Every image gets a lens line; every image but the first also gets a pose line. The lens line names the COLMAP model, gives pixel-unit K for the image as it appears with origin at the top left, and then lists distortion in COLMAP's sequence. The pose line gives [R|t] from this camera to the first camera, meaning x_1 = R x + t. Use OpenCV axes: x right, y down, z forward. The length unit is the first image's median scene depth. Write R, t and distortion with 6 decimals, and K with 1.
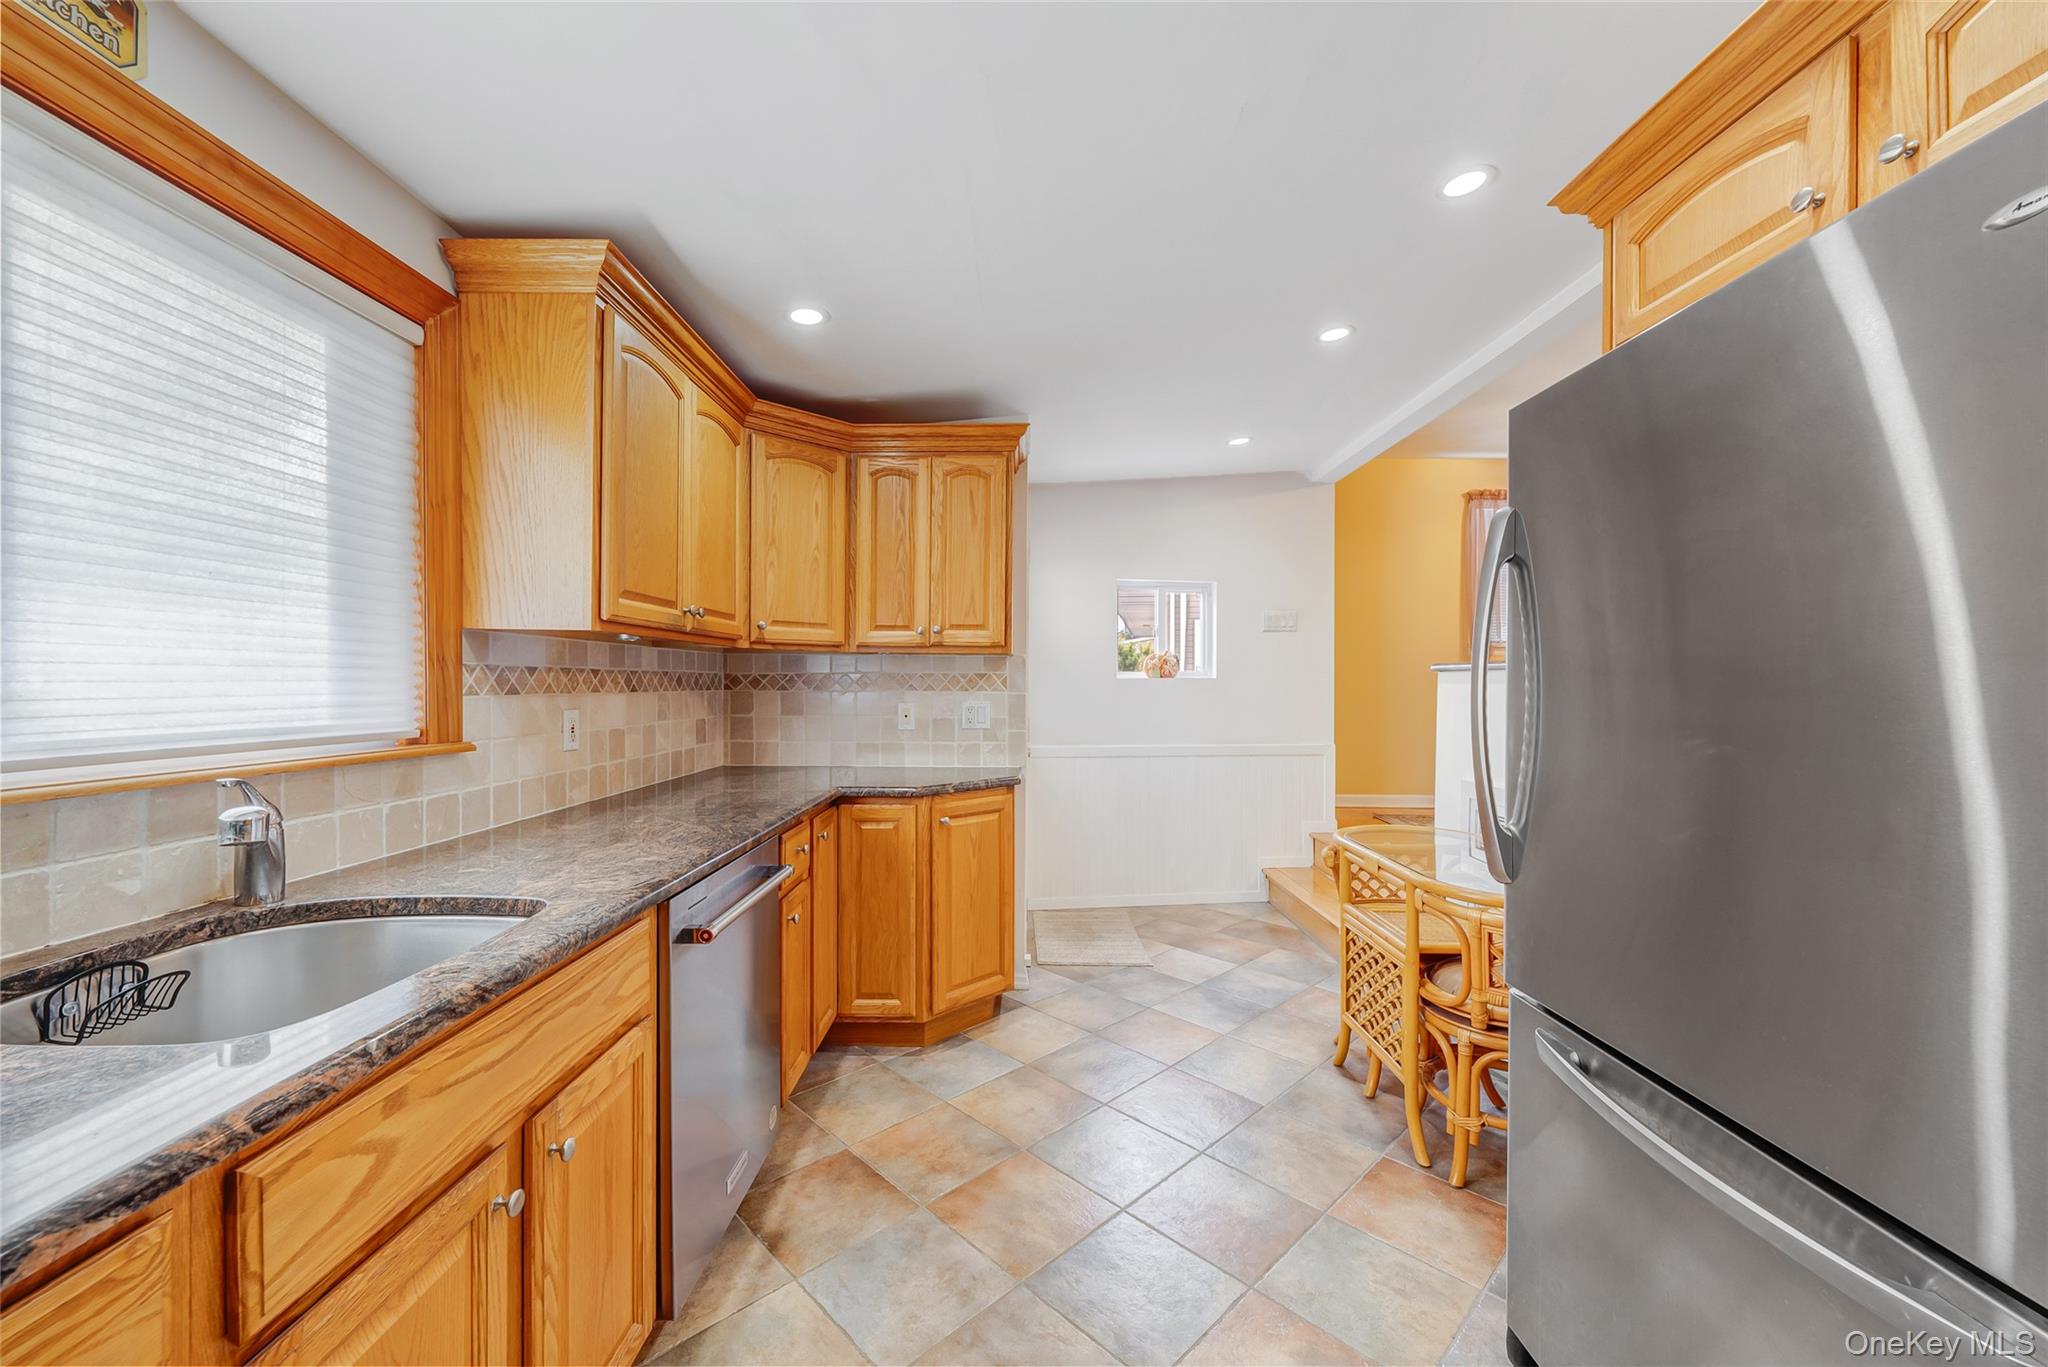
lens RADIAL K [[803.4, 0, 1034.1], [0, 803.4, 682.9], [0, 0, 1]] dist [-0.006366, 0.000019]
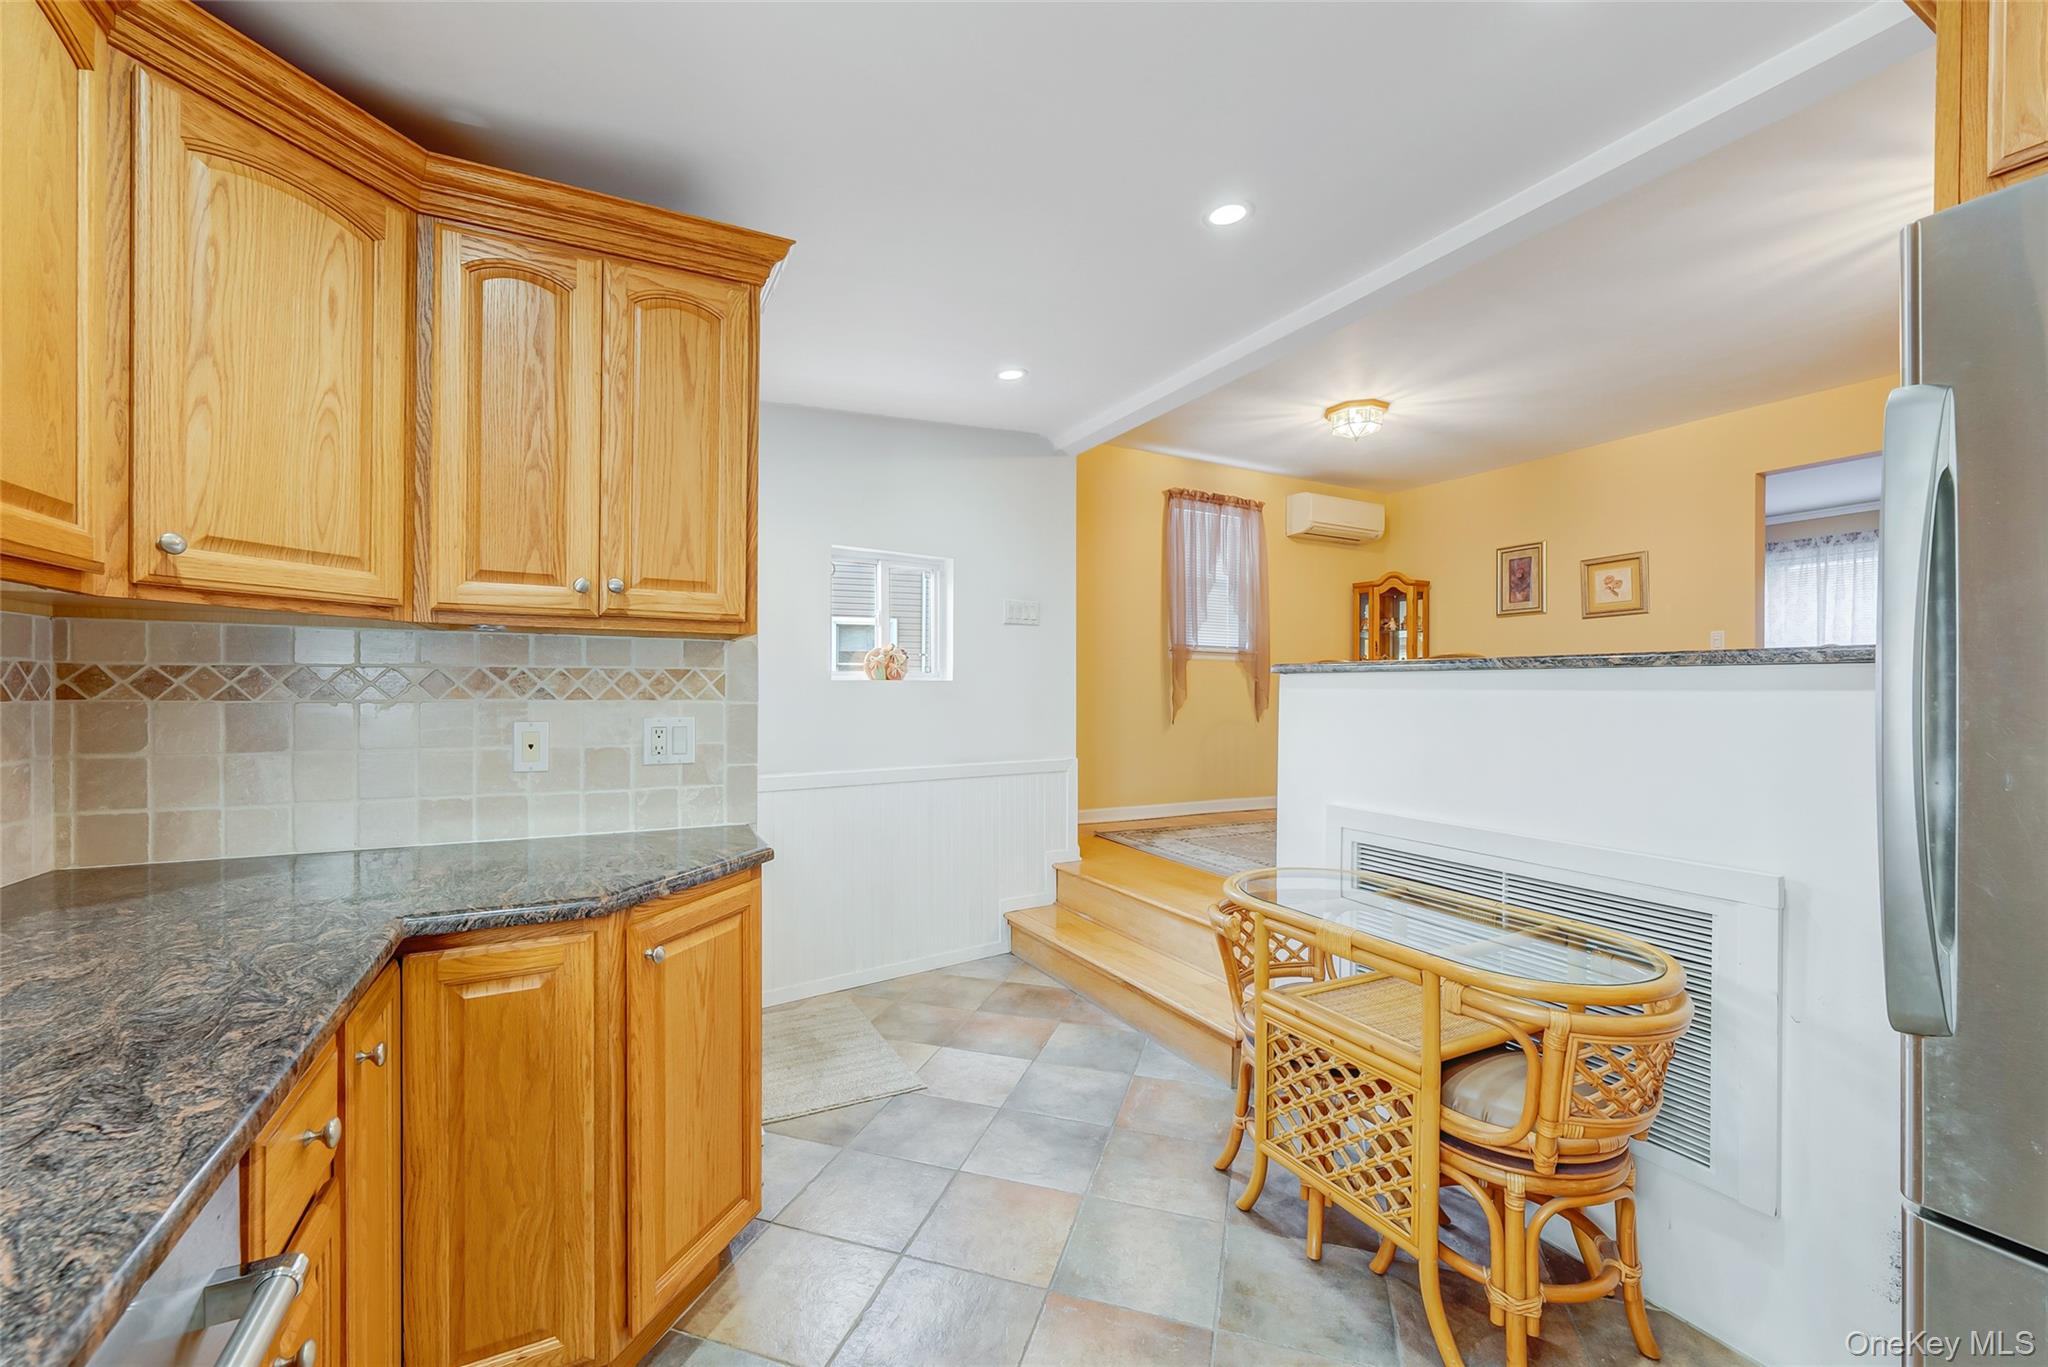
lens RADIAL K [[803.4, 0, 1004.9], [0, 803.4, 691.5], [0, 0, 1]] dist [-0.006366, 0.000019]
pose [[0.888891, -0.000412, 0.458119, -0.134443], [-0.002261, 0.999983, 0.005285, 0.000711], [-0.458113, -0.005734, 0.888875, 0.405300]]
